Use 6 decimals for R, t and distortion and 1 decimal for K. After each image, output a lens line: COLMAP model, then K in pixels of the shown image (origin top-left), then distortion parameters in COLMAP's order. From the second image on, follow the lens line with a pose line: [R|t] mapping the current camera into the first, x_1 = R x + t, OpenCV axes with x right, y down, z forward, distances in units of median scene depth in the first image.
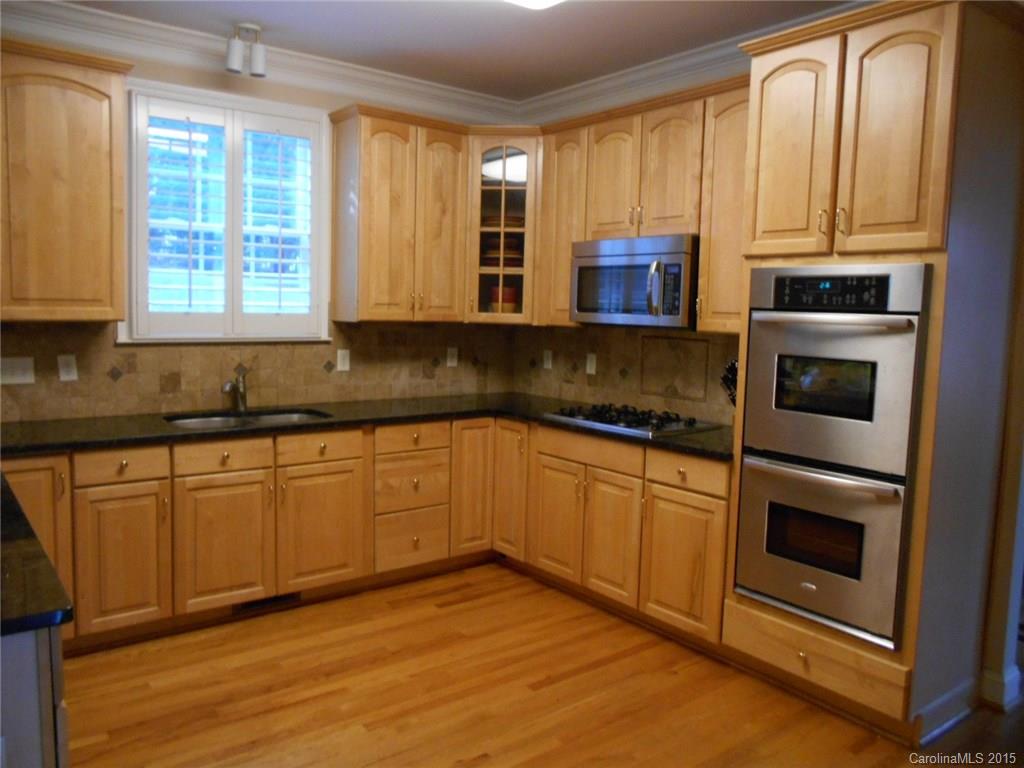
lens RADIAL K [[783.0, 0, 501.9], [0, 783.0, 386.5], [0, 0, 1]] dist [-0.035601, 0.052606]
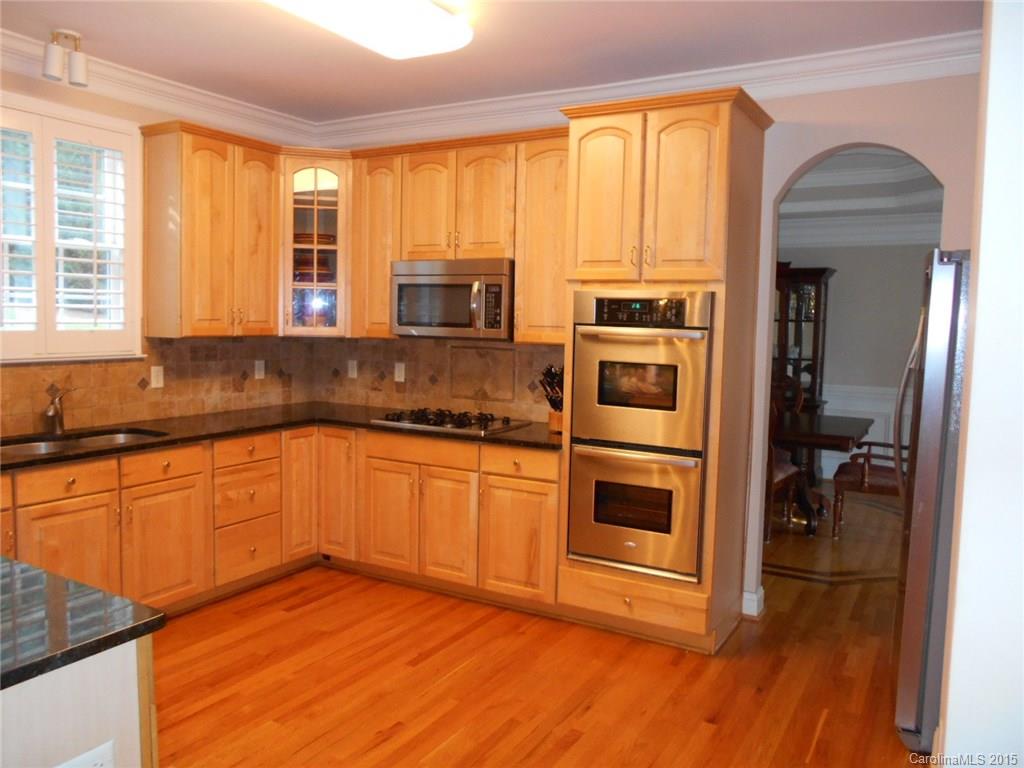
lens RADIAL K [[783.0, 0, 505.7], [0, 783.0, 386.2], [0, 0, 1]] dist [-0.035601, 0.052606]
pose [[0.932879, -0.039573, 0.358010, -0.176473], [0.041135, 0.999148, 0.003255, -0.008693], [-0.357834, 0.011690, 0.933712, -0.080901]]
